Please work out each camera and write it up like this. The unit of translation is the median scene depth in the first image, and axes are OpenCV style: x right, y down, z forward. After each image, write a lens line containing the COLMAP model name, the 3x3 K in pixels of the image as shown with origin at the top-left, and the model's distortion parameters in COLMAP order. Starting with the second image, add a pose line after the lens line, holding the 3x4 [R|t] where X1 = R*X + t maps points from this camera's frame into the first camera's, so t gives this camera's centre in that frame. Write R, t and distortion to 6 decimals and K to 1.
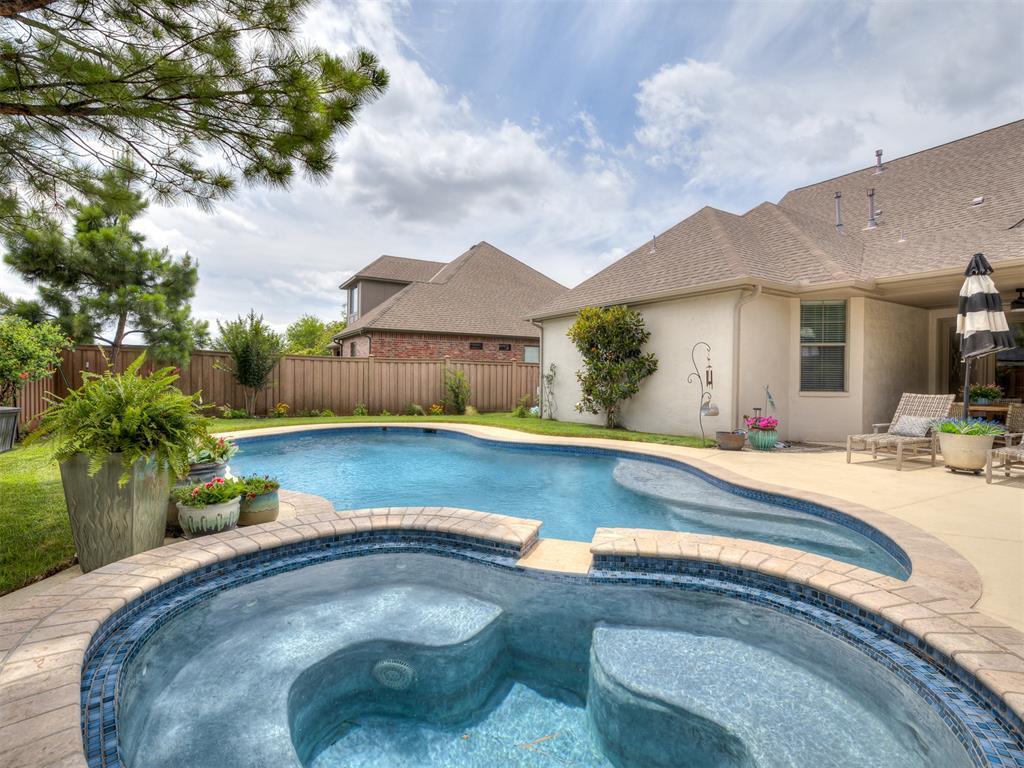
lens RADIAL K [[492.7, 0, 511.7], [0, 492.7, 399.0], [0, 0, 1]] dist [-0.002954, 0.000095]
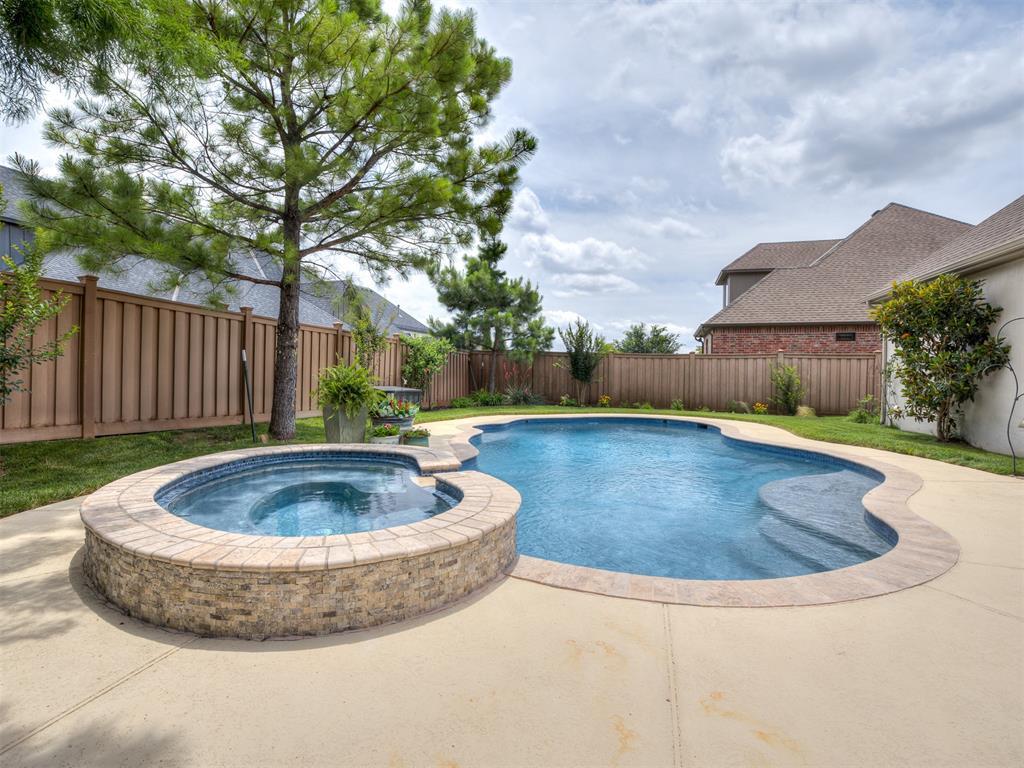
lens RADIAL K [[518.4, 0, 528.8], [0, 518.4, 373.3], [0, 0, 1]] dist [-0.013310, 0.000906]
pose [[0.698998, 0.000710, -0.715123, 0.242402], [-0.036456, 0.998735, -0.034642, 0.005637], [0.714194, 0.050285, 0.698139, 0.015799]]
